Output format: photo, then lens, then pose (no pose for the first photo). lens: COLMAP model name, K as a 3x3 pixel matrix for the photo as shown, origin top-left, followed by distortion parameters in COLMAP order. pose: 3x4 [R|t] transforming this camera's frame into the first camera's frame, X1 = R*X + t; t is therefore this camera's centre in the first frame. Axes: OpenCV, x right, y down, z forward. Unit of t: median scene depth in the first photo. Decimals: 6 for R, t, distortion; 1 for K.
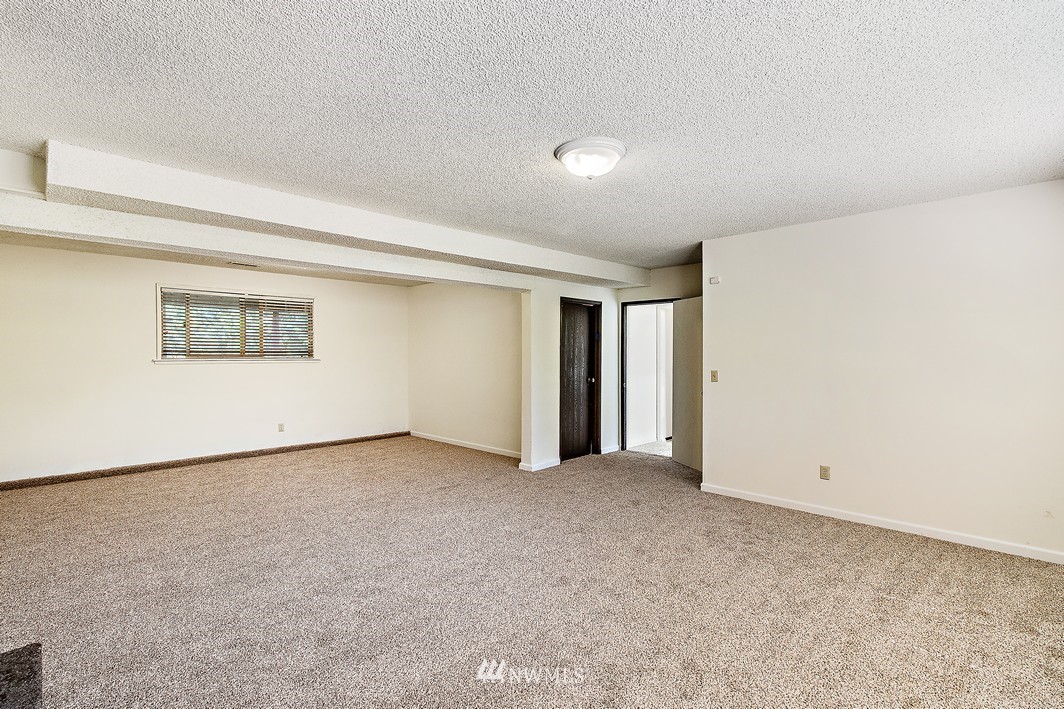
lens RADIAL K [[494.6, 0, 537.2], [0, 494.6, 353.0], [0, 0, 1]] dist [-0.004990, -0.000895]
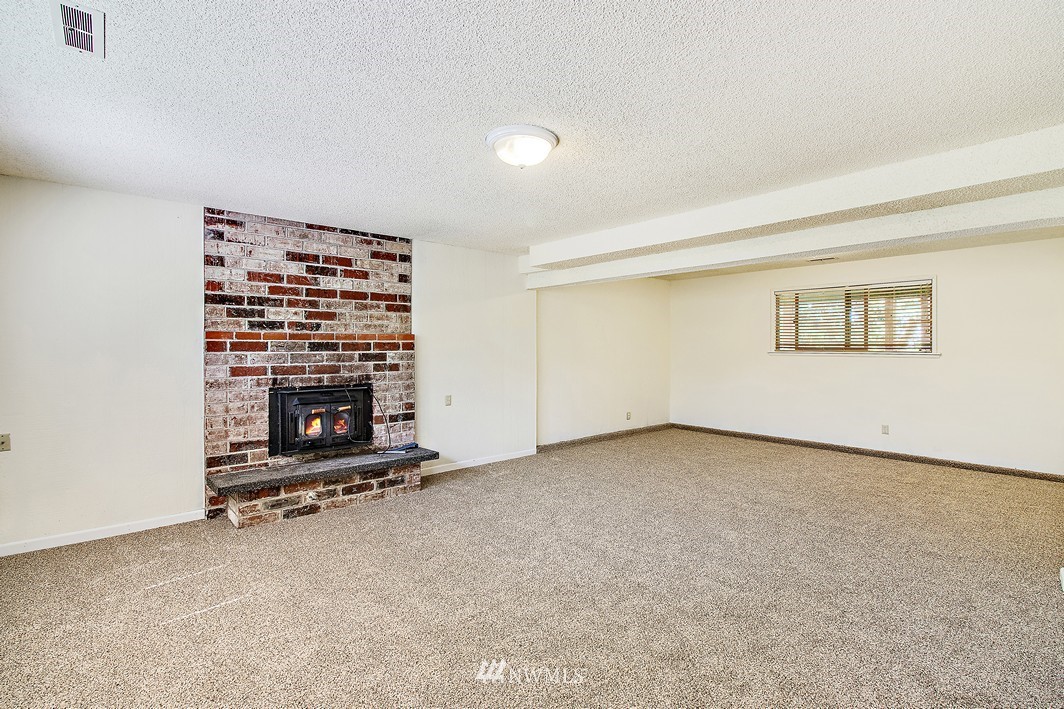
lens RADIAL K [[494.6, 0, 537.3], [0, 494.6, 352.8], [0, 0, 1]] dist [-0.004990, -0.000895]
pose [[-0.084018, 0.012069, -0.996391, 0.466847], [0.001721, 0.999927, 0.011967, 0.000042], [0.996463, -0.000709, -0.084032, 0.495541]]
